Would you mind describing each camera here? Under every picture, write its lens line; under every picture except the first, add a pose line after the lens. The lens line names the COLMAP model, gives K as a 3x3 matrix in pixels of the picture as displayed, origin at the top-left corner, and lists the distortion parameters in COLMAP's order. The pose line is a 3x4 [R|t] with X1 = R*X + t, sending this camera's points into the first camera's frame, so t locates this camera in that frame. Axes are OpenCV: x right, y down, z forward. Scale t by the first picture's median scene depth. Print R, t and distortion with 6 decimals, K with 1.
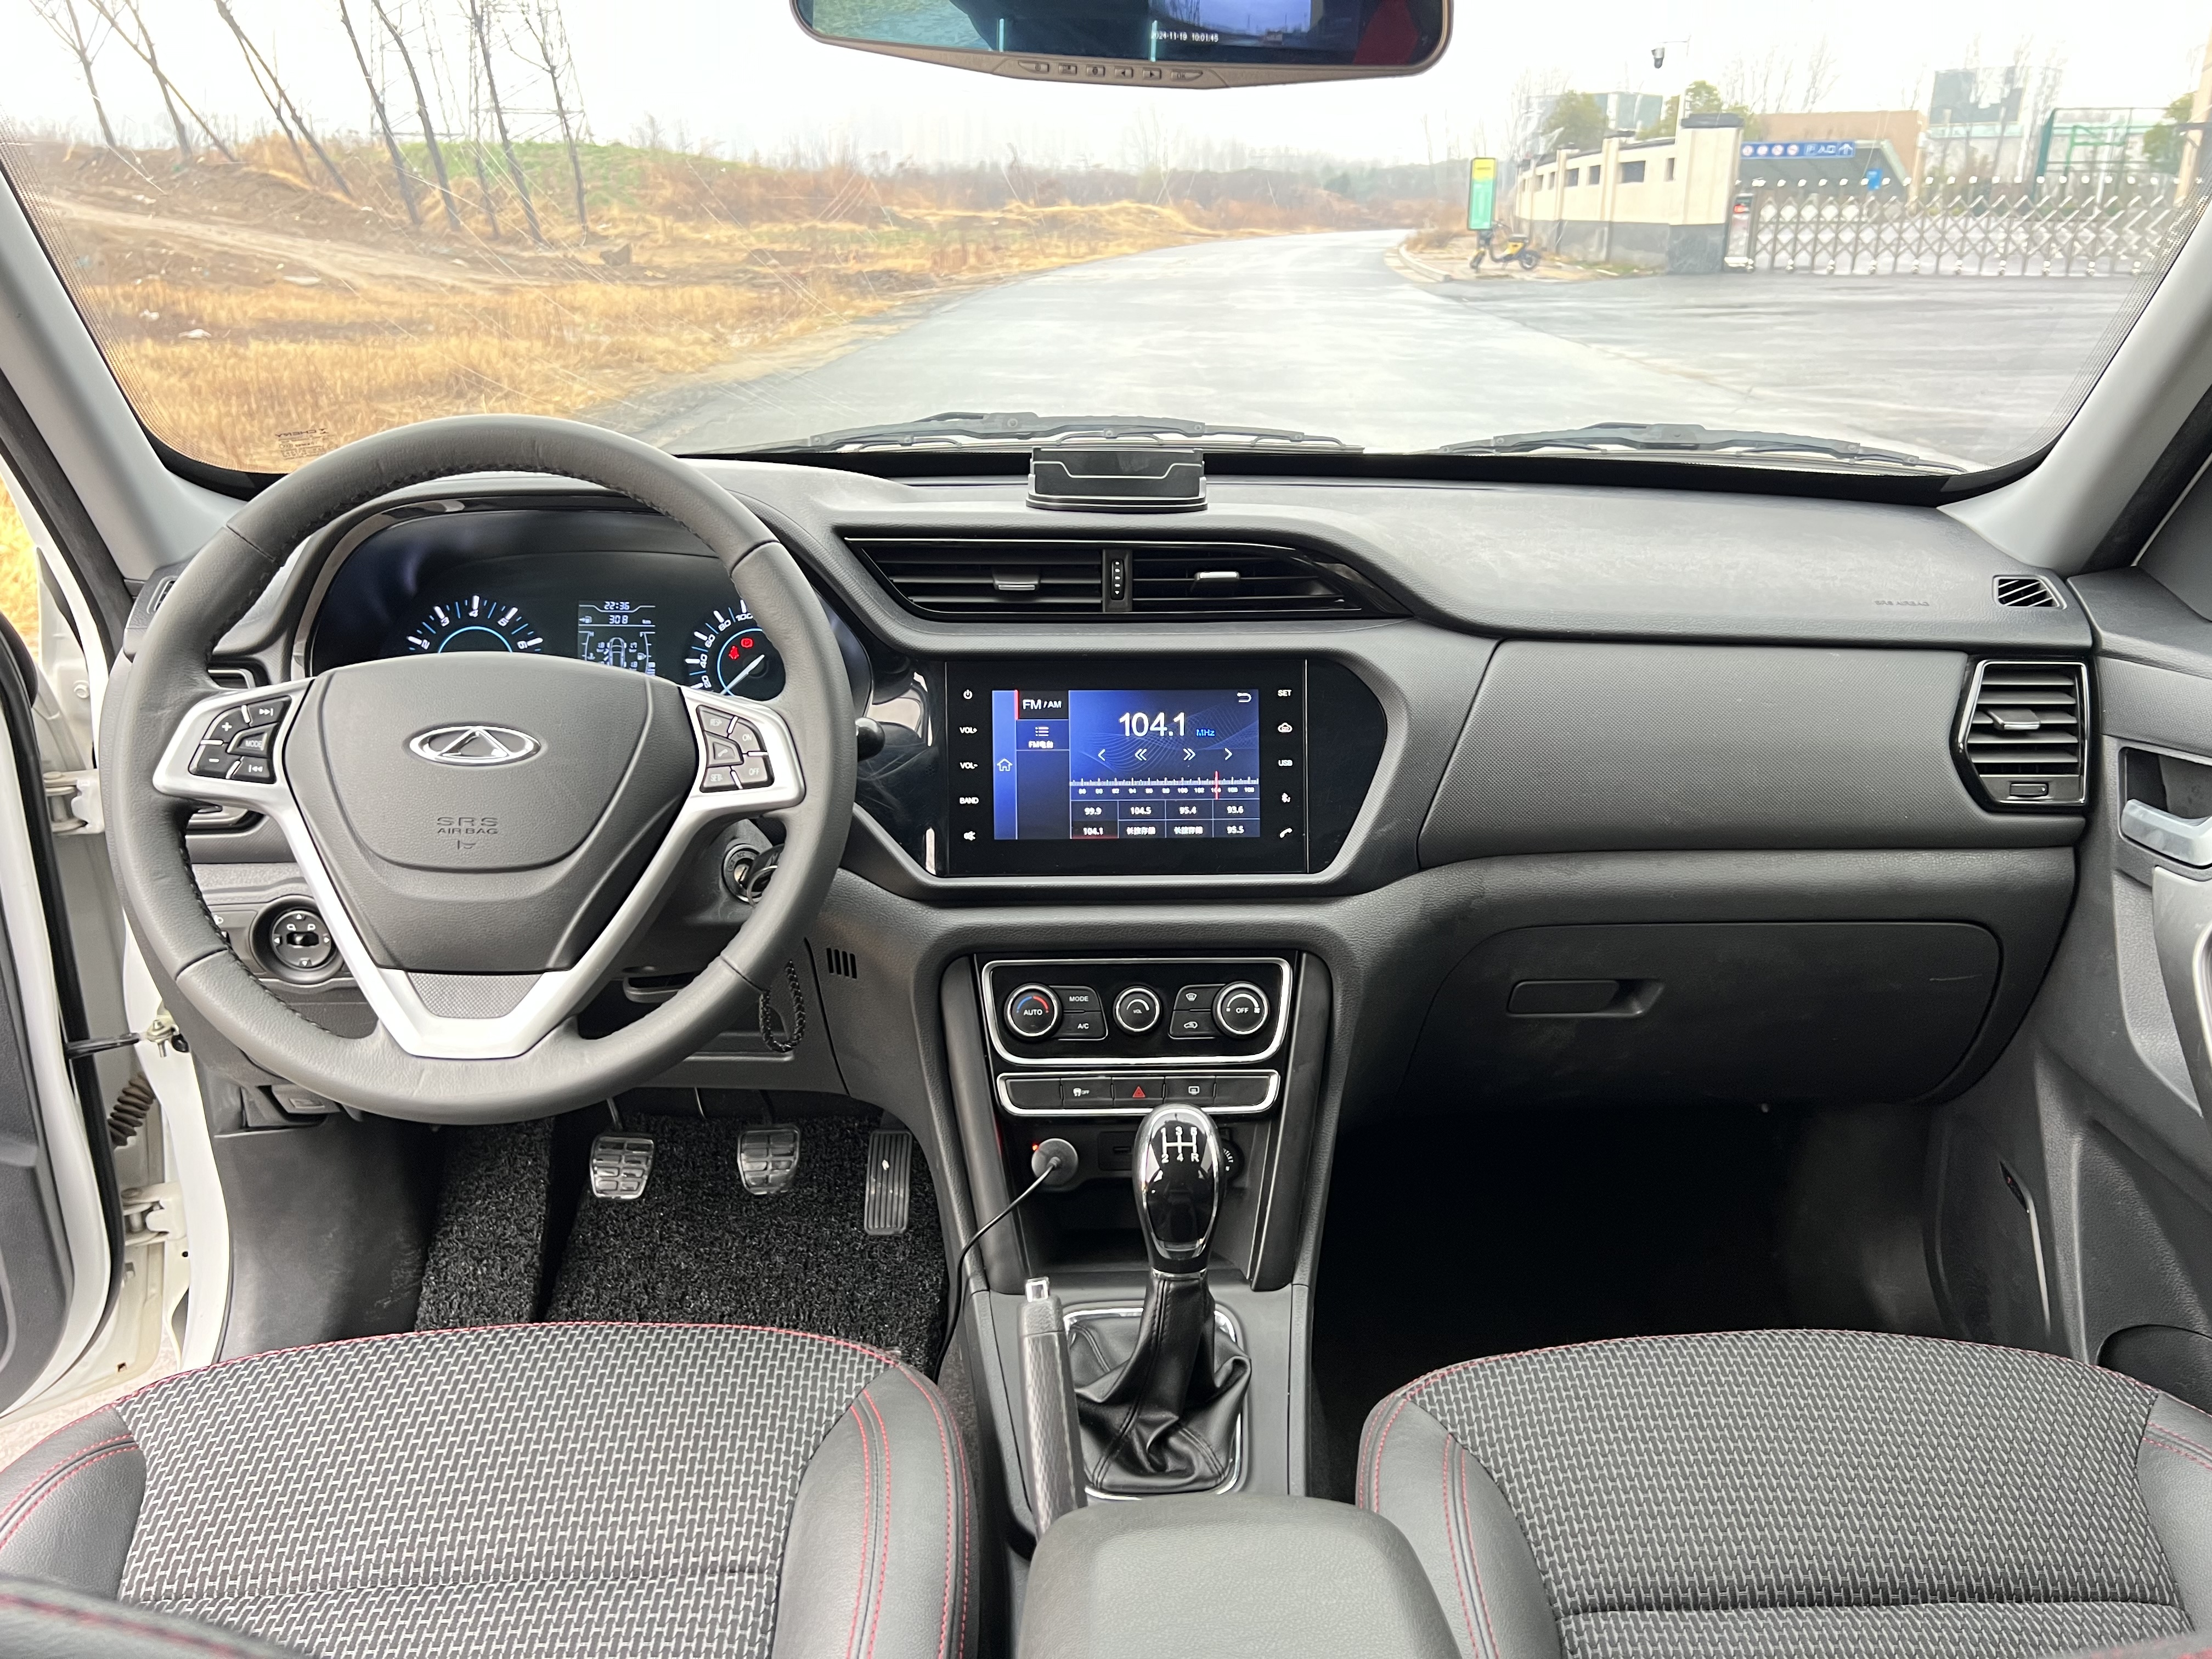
lens RADIAL K [[1677.9, 0, 1119.1], [0, 1677.9, 793.6], [0, 0, 1]] dist [0.048350, -0.064492]
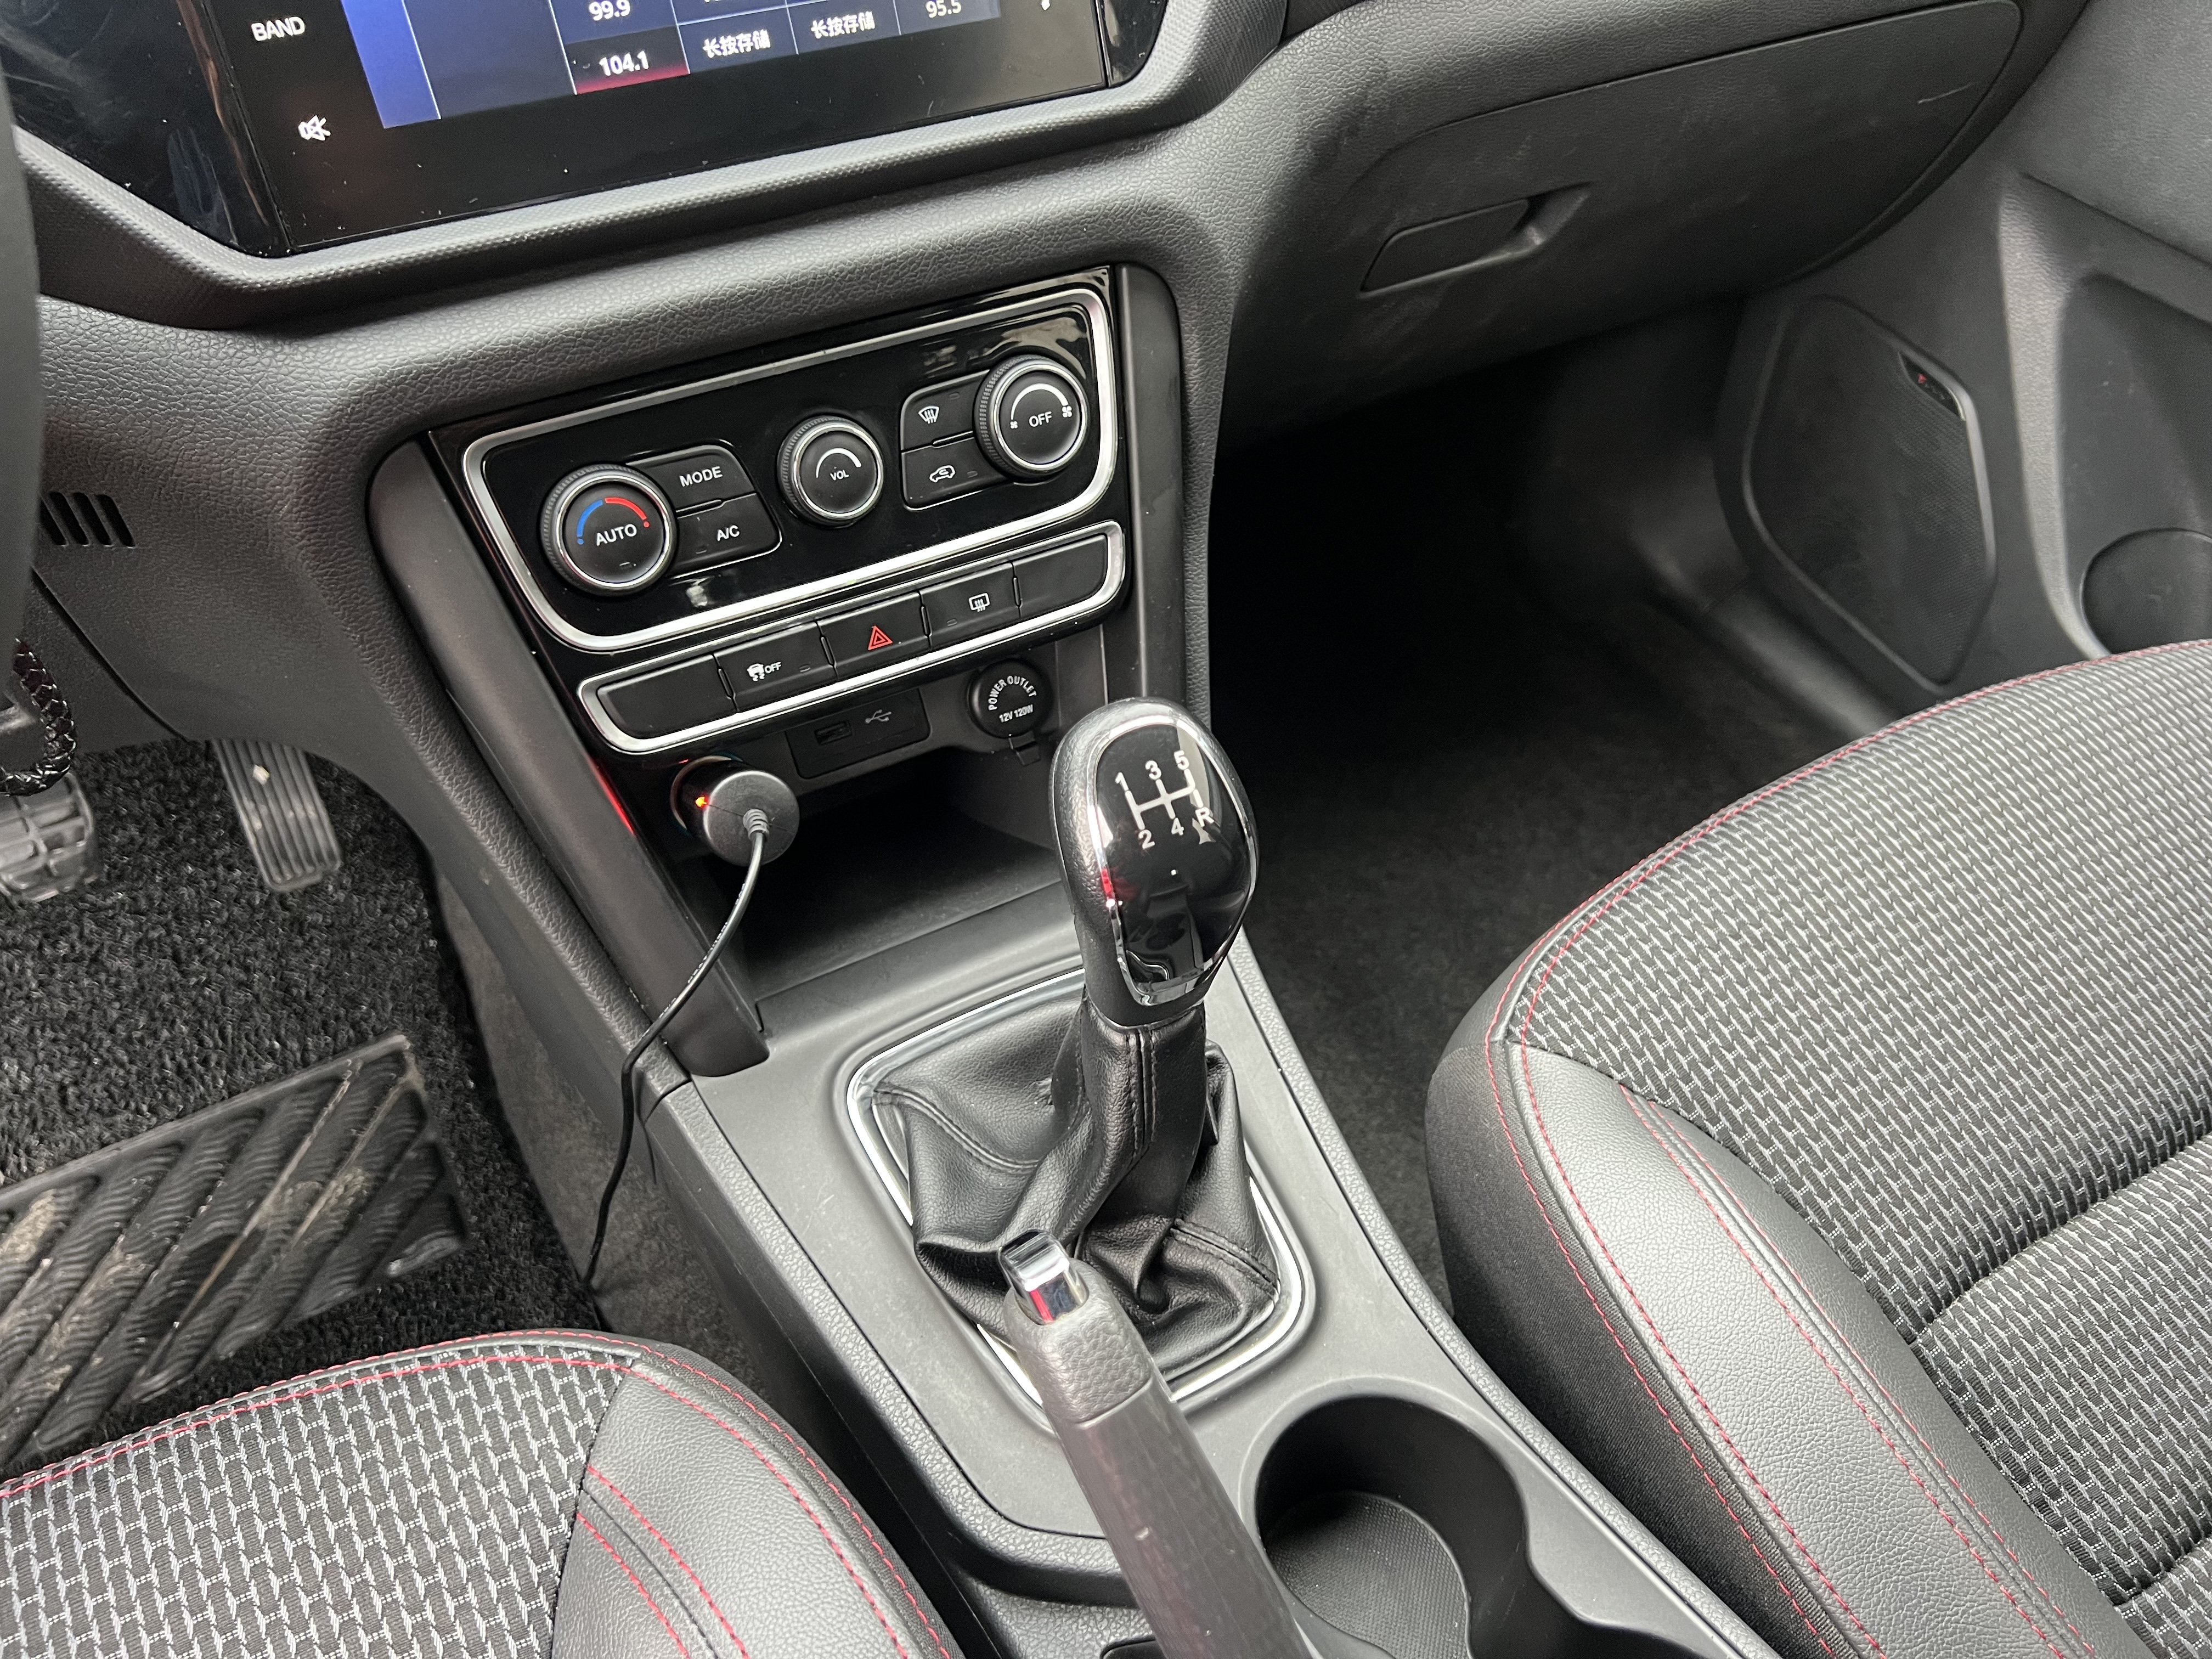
lens RADIAL K [[1677.9, 0, 1122.2], [0, 1677.9, 867.6], [0, 0, 1]] dist [0.048350, -0.064492]
pose [[0.888018, -0.322251, 0.327991, -0.004034], [0.129418, 0.859652, 0.494216, 0.000108], [-0.441220, -0.396425, 0.805091, 0.020597]]
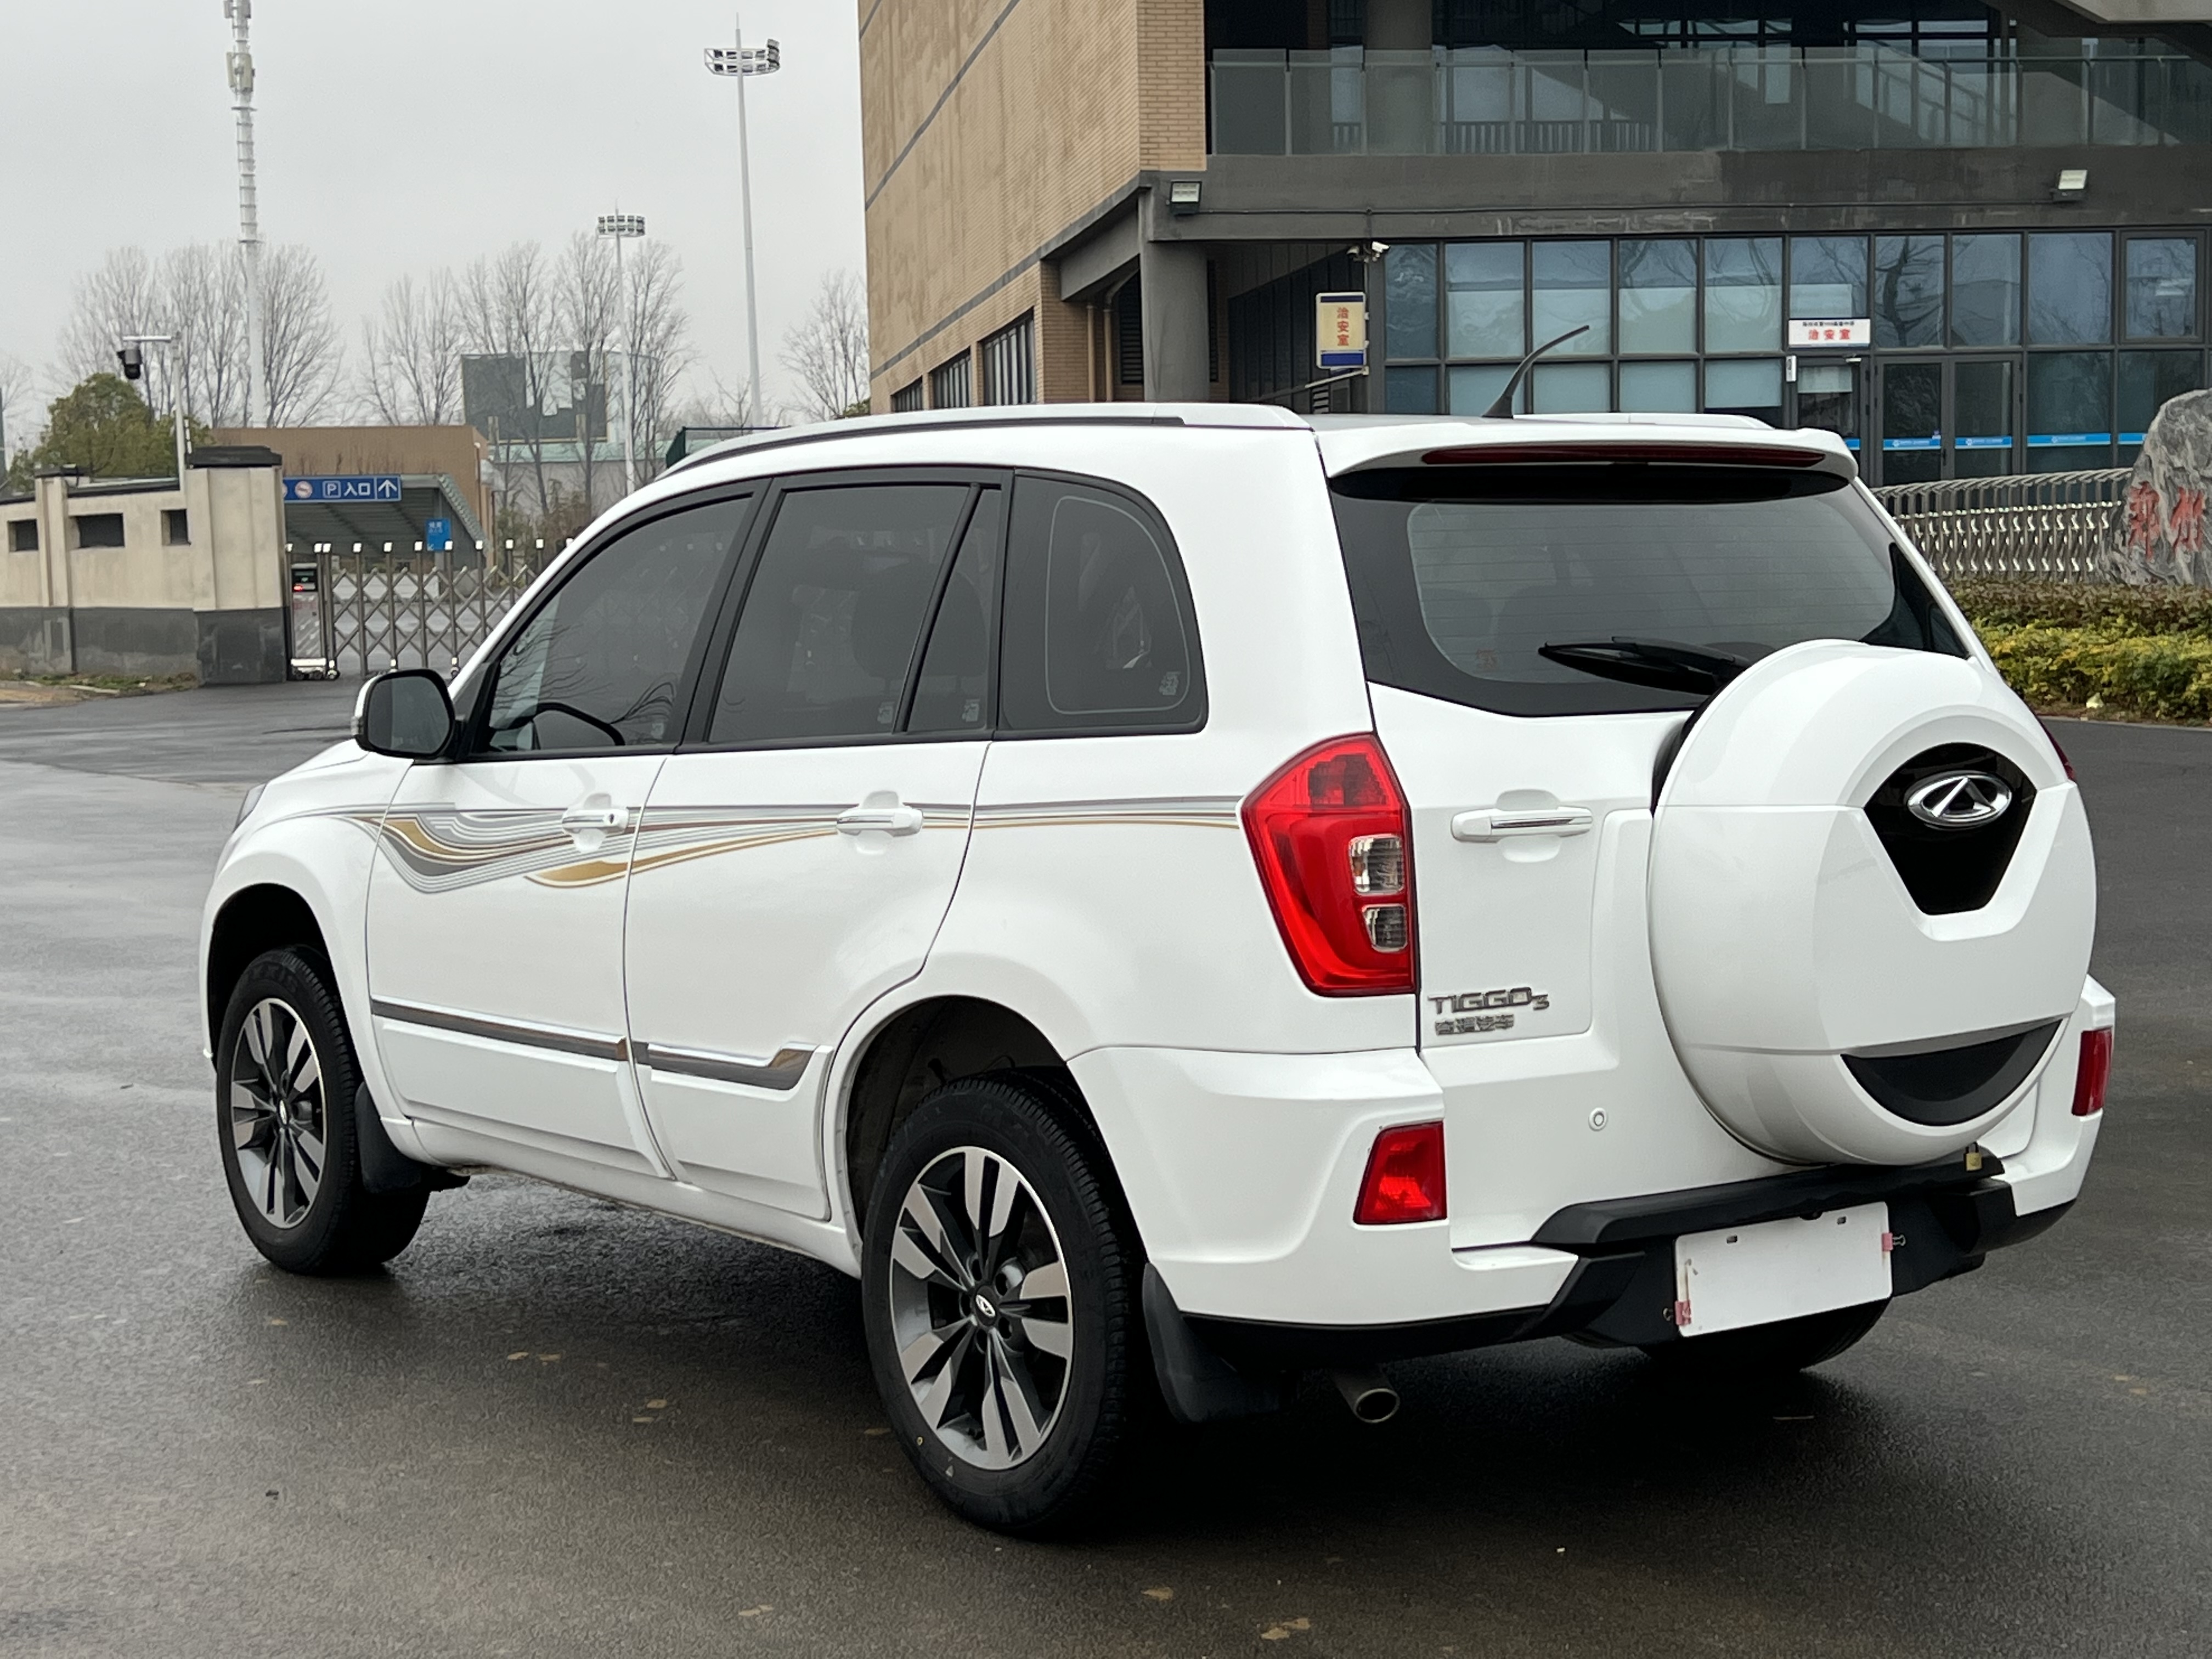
lens RADIAL K [[3383.0, 0, 1143.7], [0, 3383.0, 807.9], [0, 0, 1]] dist [0.108508, 0.000000]
pose [[0.815161, -0.062574, 0.575845, -0.116693], [0.212789, 0.956985, -0.197233, 0.052658], [-0.538734, 0.283310, 0.793411, -0.158622]]
